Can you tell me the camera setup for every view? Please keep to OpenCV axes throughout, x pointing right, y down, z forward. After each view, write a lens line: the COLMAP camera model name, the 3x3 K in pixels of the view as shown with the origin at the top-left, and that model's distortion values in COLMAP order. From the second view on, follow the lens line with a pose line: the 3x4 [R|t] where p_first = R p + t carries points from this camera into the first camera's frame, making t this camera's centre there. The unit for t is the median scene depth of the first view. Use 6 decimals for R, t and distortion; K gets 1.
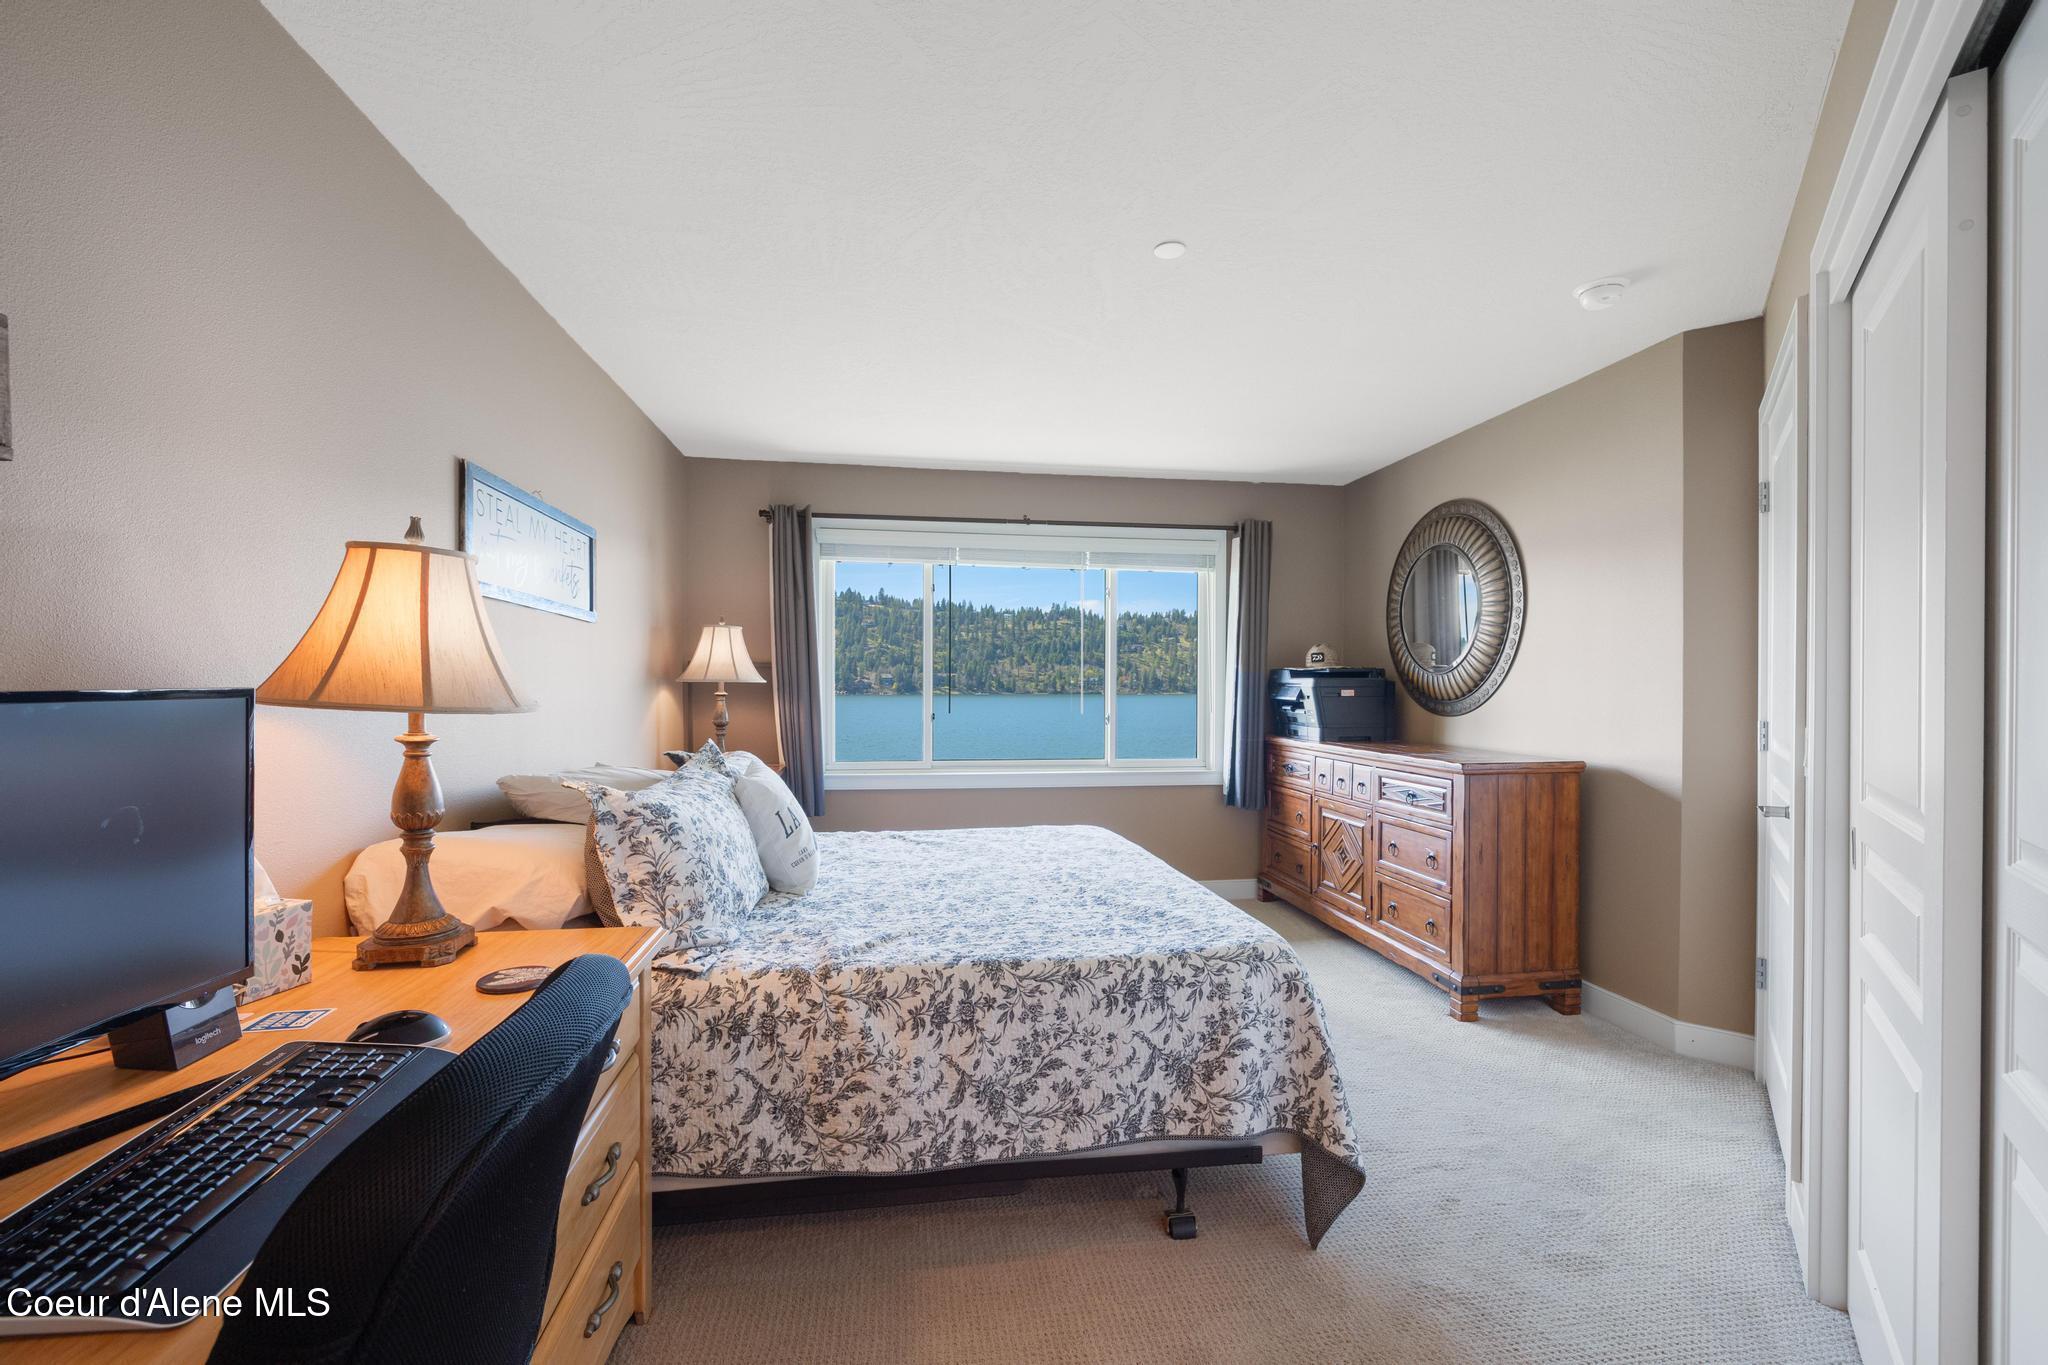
lens RADIAL K [[847.6, 0, 1049.6], [0, 847.6, 688.2], [0, 0, 1]] dist [-0.003505, -0.000809]
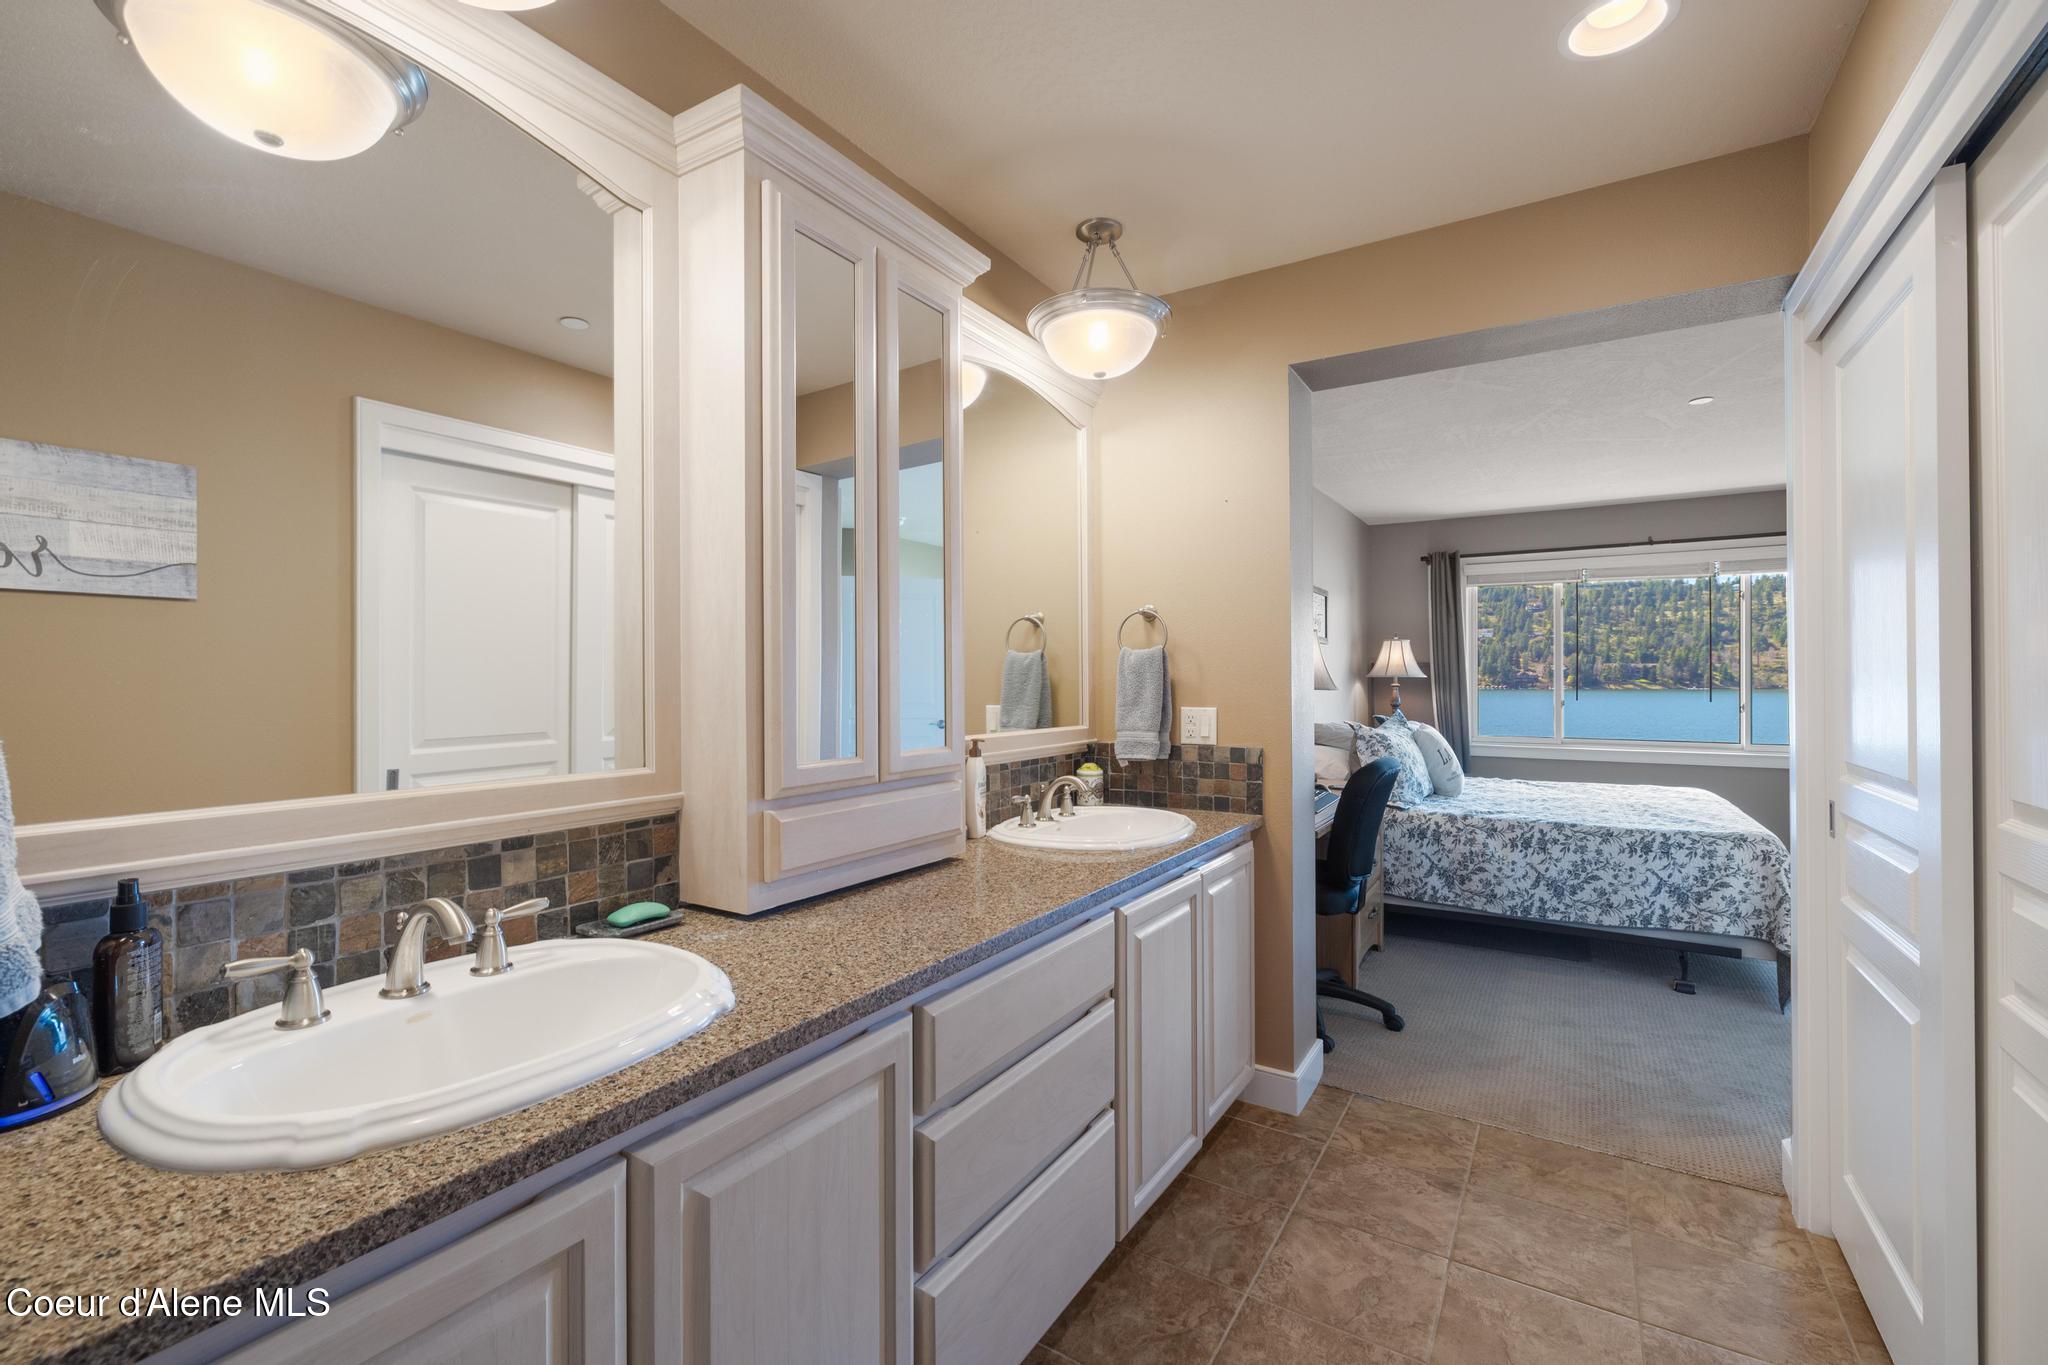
lens RADIAL K [[847.6, 0, 1033.1], [0, 847.6, 682.3], [0, 0, 1]] dist [-0.003505, -0.000809]
pose [[0.734586, -0.002768, -0.678510, 0.362520], [0.002994, 0.999995, -0.000838, 0.002008], [0.678509, -0.001416, 0.734591, -1.228727]]
